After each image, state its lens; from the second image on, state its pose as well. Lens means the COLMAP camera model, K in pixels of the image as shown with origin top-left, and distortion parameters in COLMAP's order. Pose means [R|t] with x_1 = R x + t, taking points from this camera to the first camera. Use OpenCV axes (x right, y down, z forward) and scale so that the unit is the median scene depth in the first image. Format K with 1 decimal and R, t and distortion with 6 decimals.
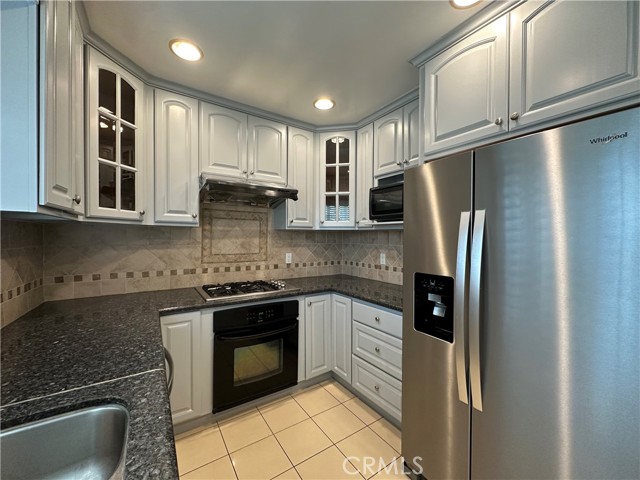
lens RADIAL K [[256.3, 0, 320.6], [0, 256.3, 239.8], [0, 0, 1]] dist [-0.001558, 0.000090]
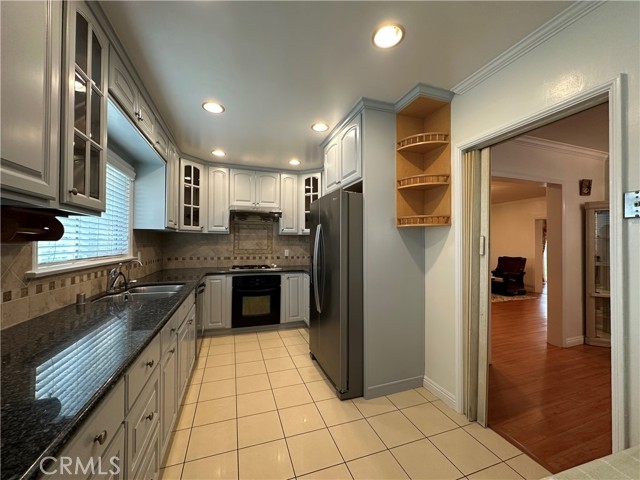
lens RADIAL K [[256.3, 0, 320.6], [0, 256.3, 239.8], [0, 0, 1]] dist [-0.001558, 0.000090]
pose [[0.967447, -0.006659, -0.252987, 0.617795], [0.000353, 0.999688, -0.024962, 0.039697], [0.253074, 0.024060, 0.967148, -0.623333]]
